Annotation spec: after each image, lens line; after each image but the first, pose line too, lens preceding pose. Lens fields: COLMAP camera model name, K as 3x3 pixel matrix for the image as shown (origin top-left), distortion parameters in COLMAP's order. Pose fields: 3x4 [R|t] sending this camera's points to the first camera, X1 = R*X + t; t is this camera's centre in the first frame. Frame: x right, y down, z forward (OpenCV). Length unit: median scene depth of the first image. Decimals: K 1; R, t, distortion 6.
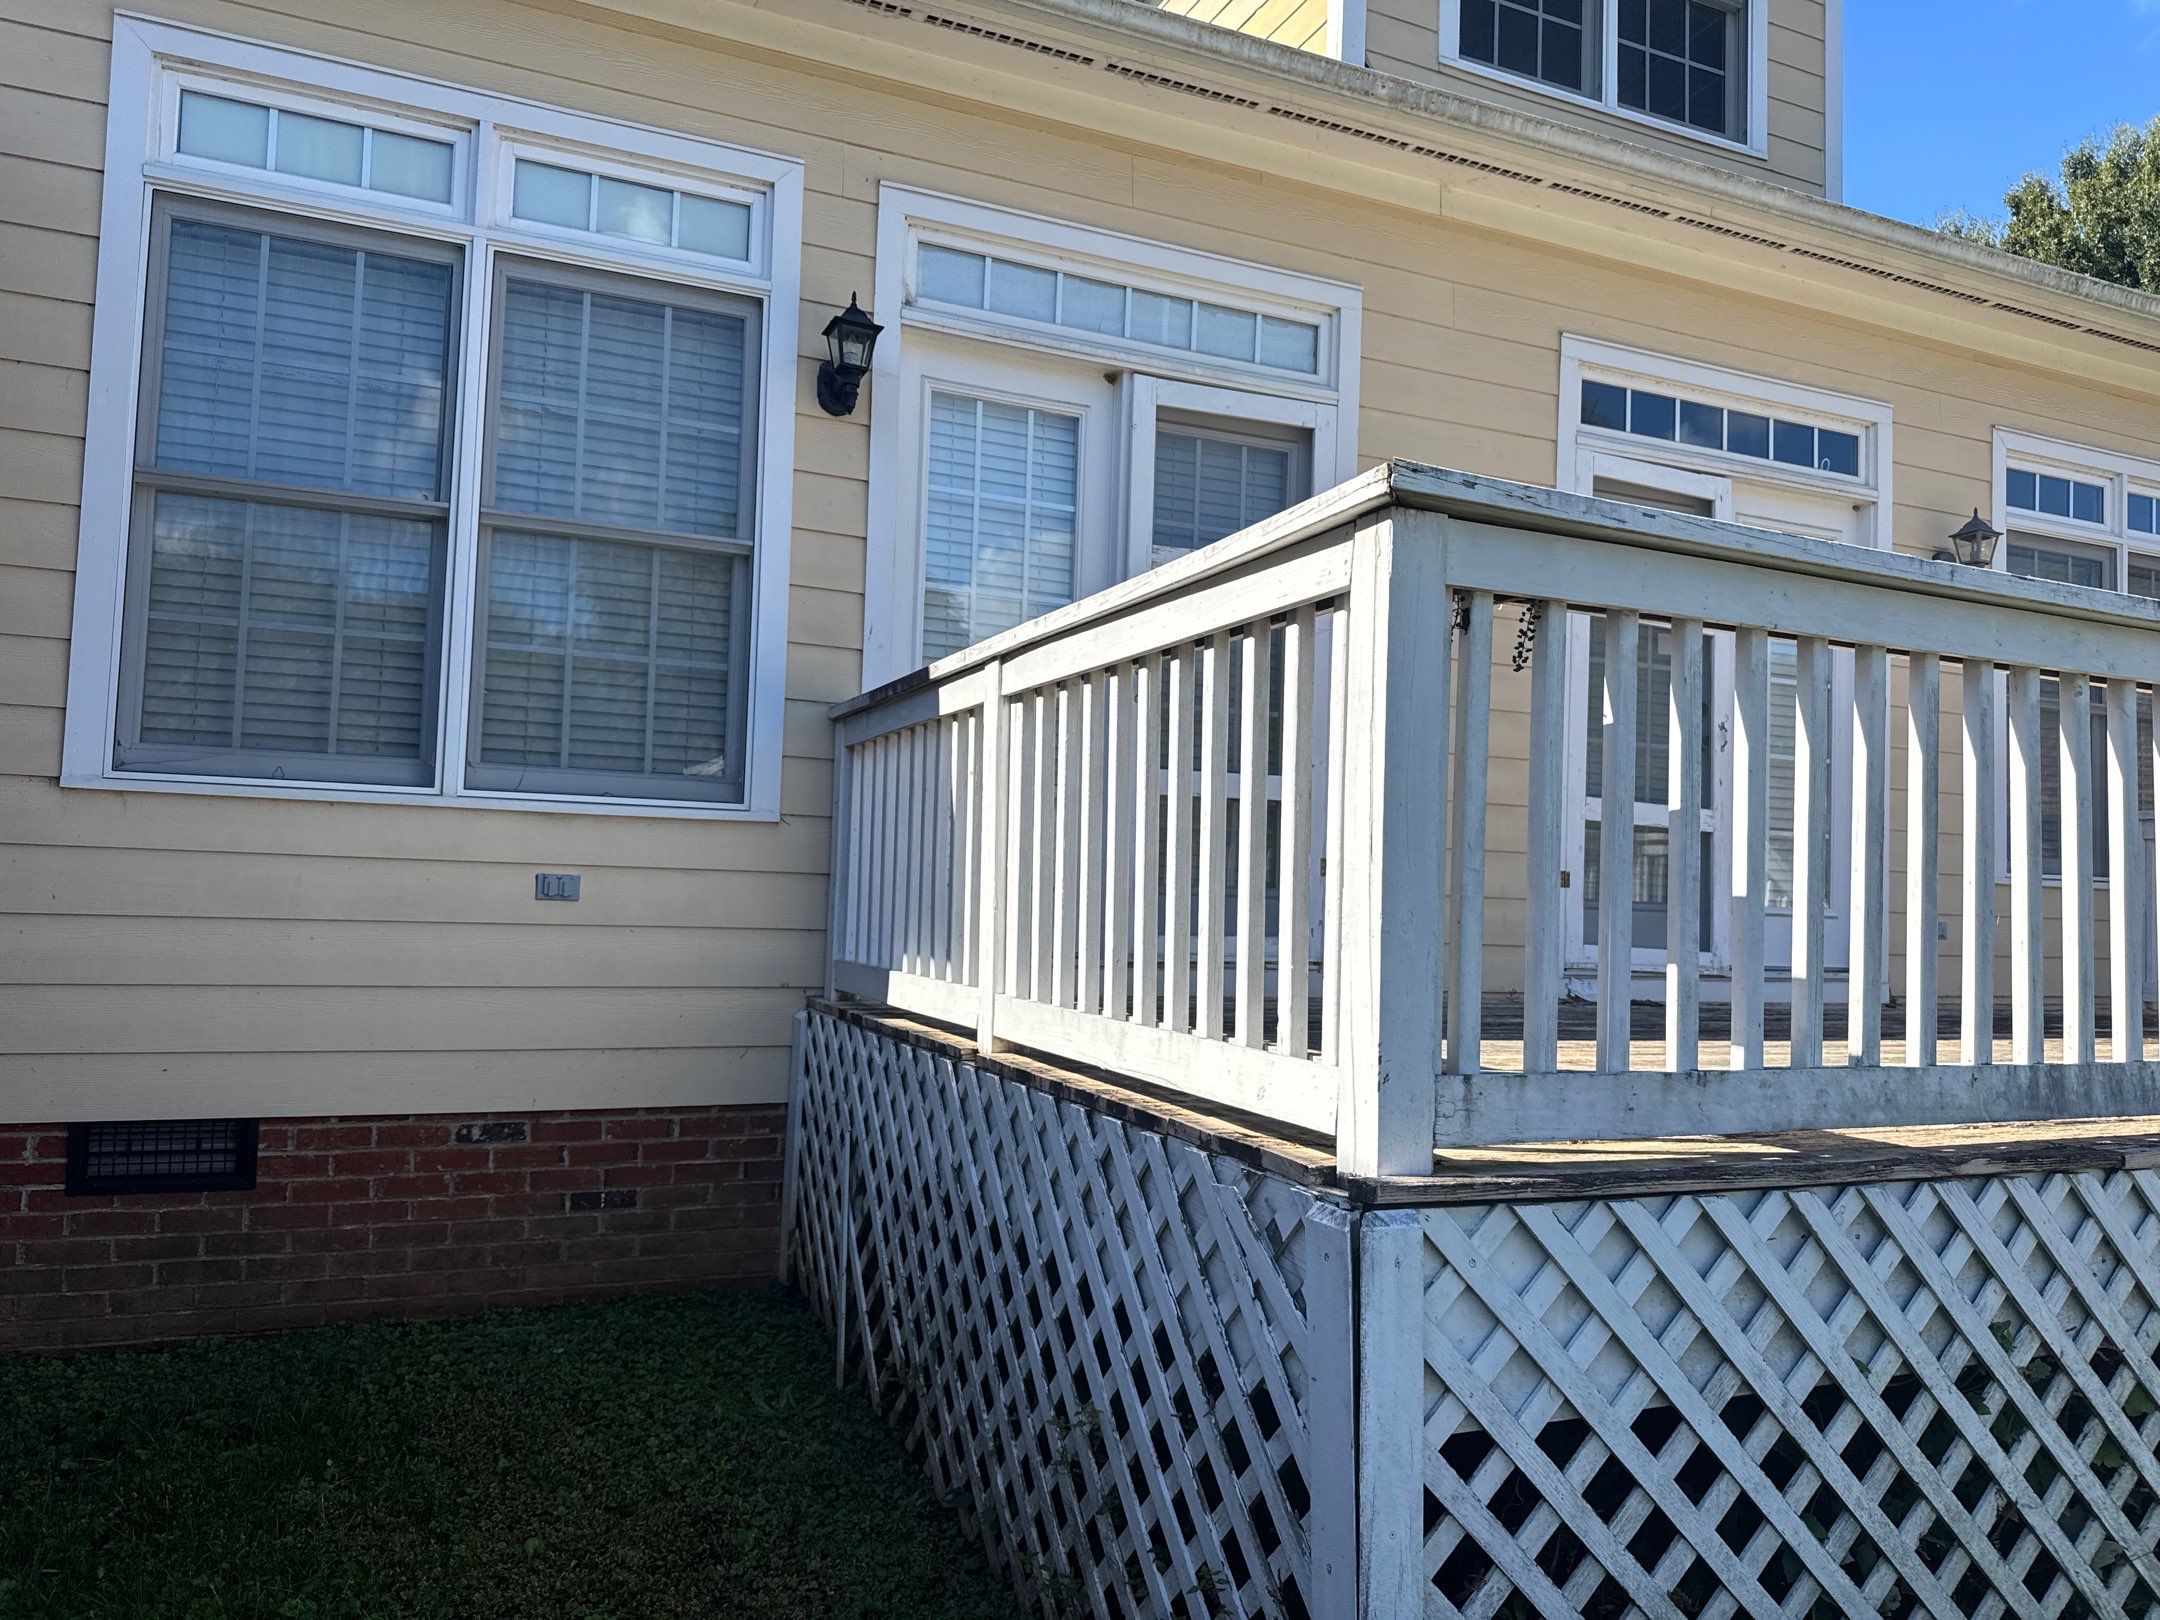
lens RADIAL K [[1895.2, 0, 1080.0], [0, 1895.2, 810.0], [0, 0, 1]] dist [0.000777, -0.004334]
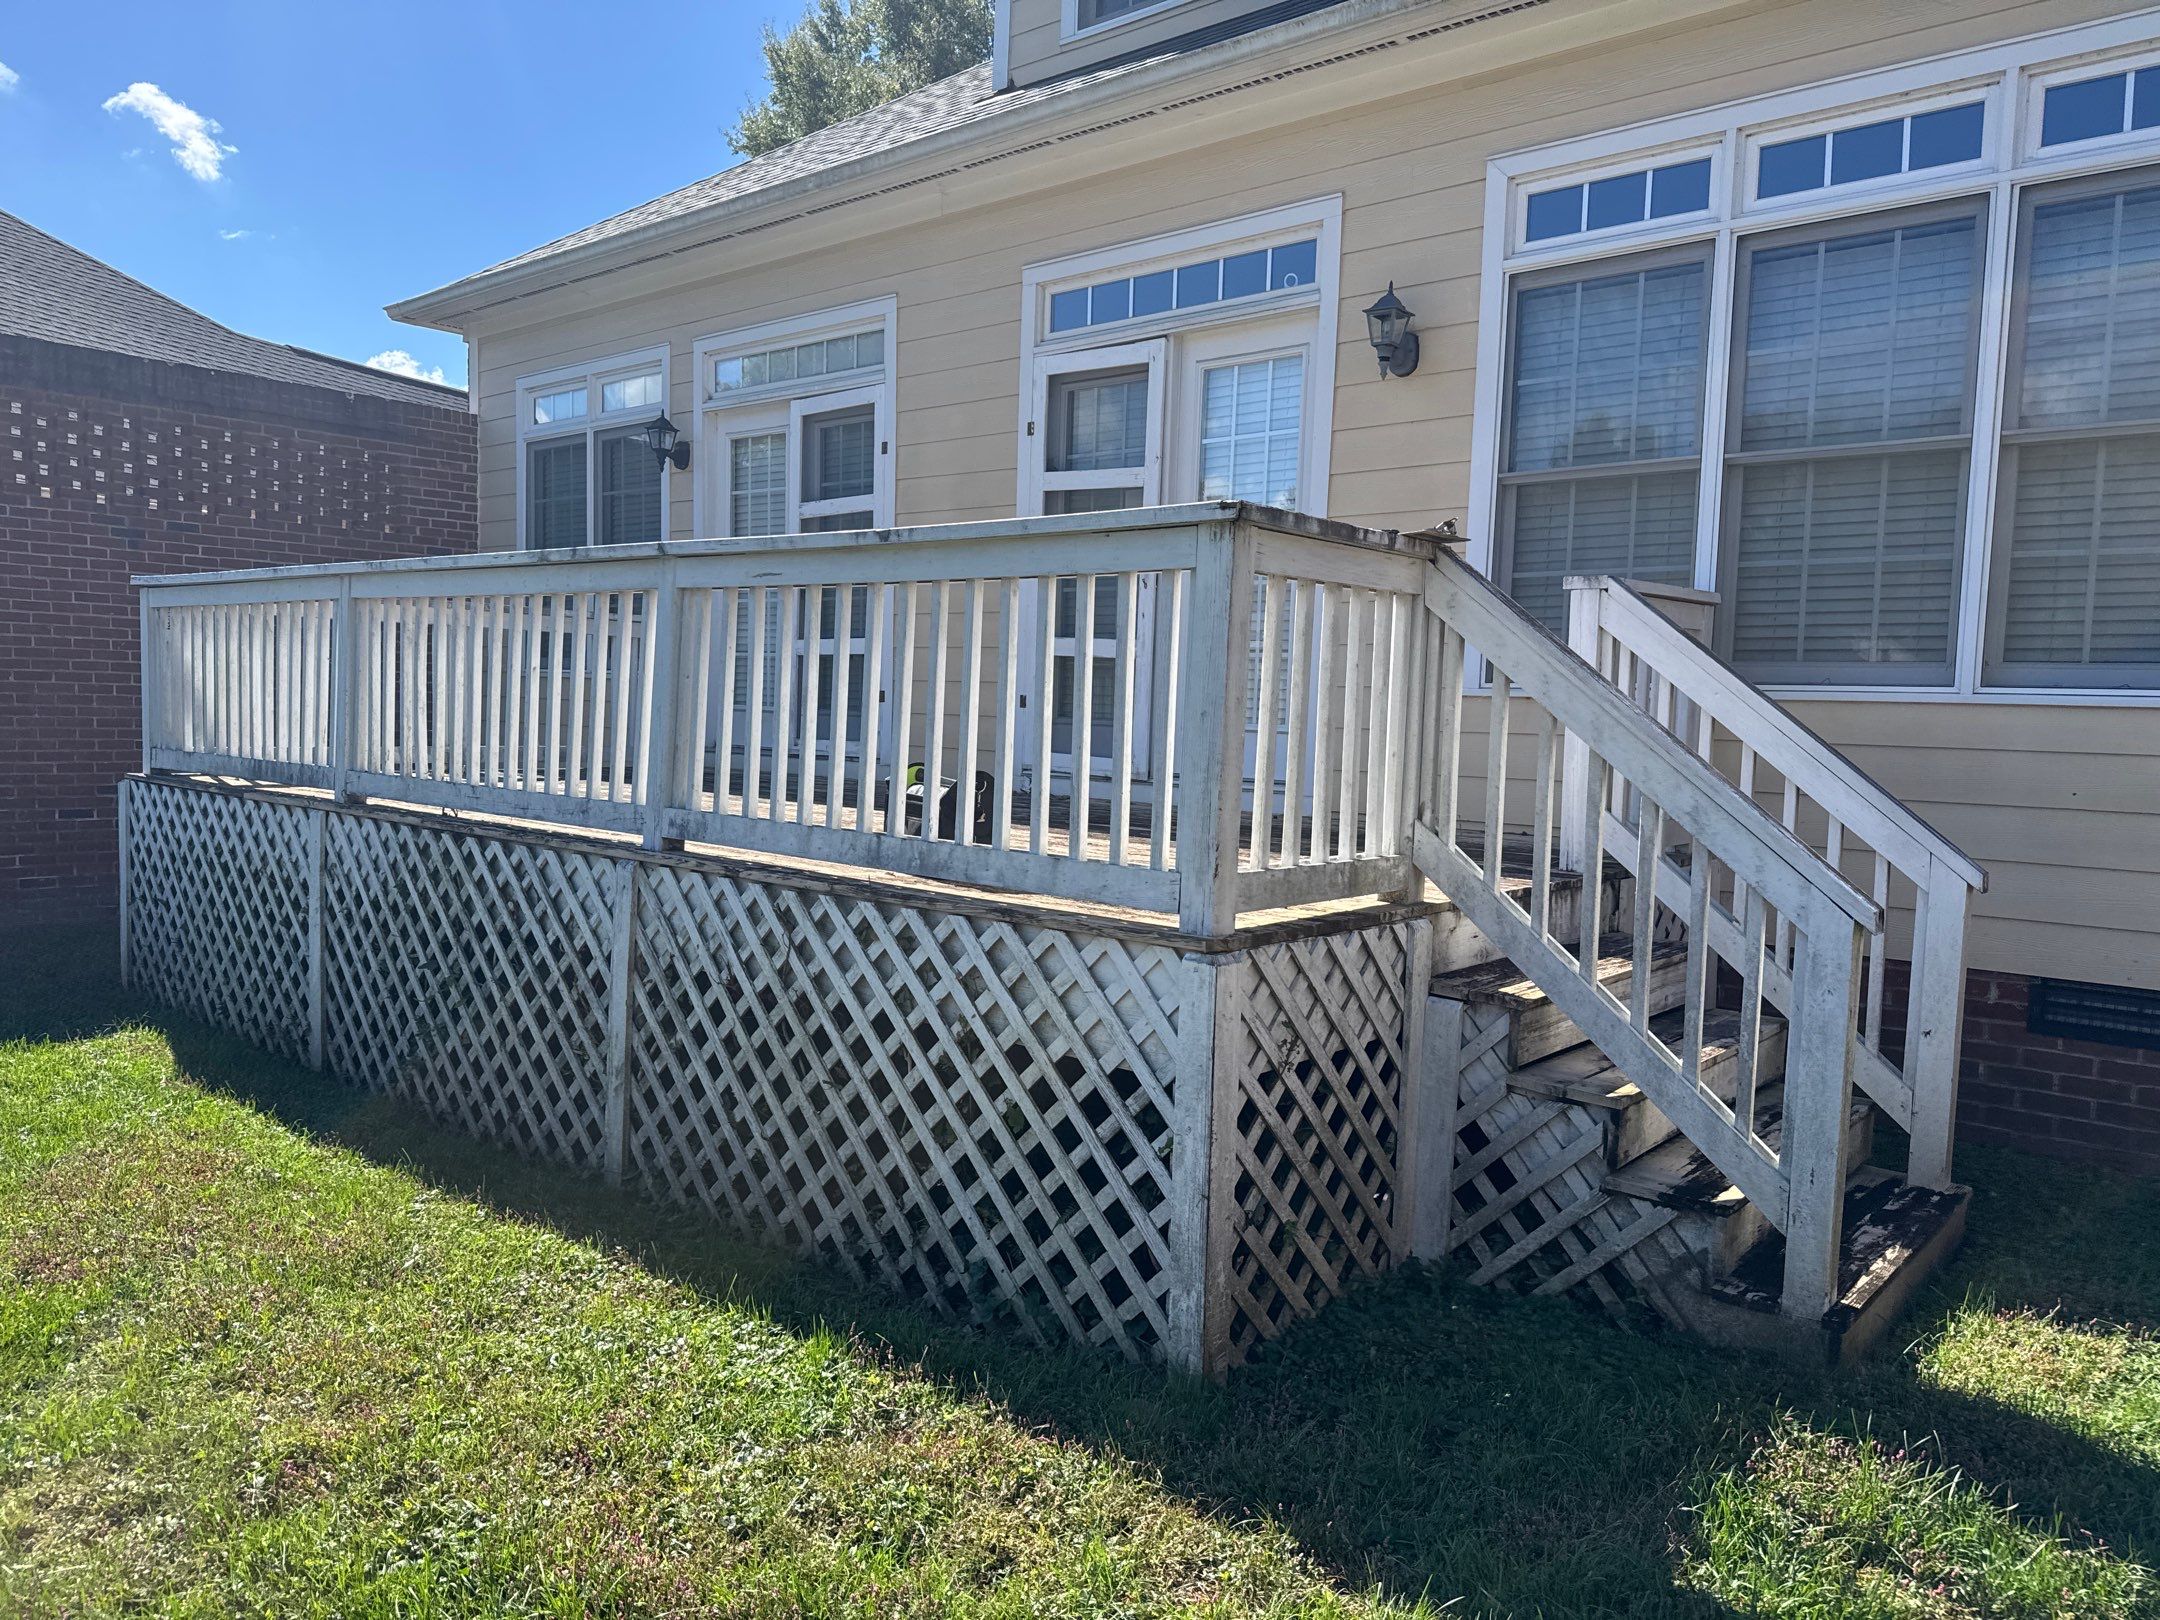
lens RADIAL K [[1545.2, 0, 1080.0], [0, 1545.2, 810.0], [0, 0, 1]] dist [-0.003865, -0.006137]
pose [[0.380833, 0.022369, -0.924373, 1.106300], [0.023500, 0.999150, 0.033860, 0.067218], [0.924345, -0.034617, 0.379984, 0.573656]]
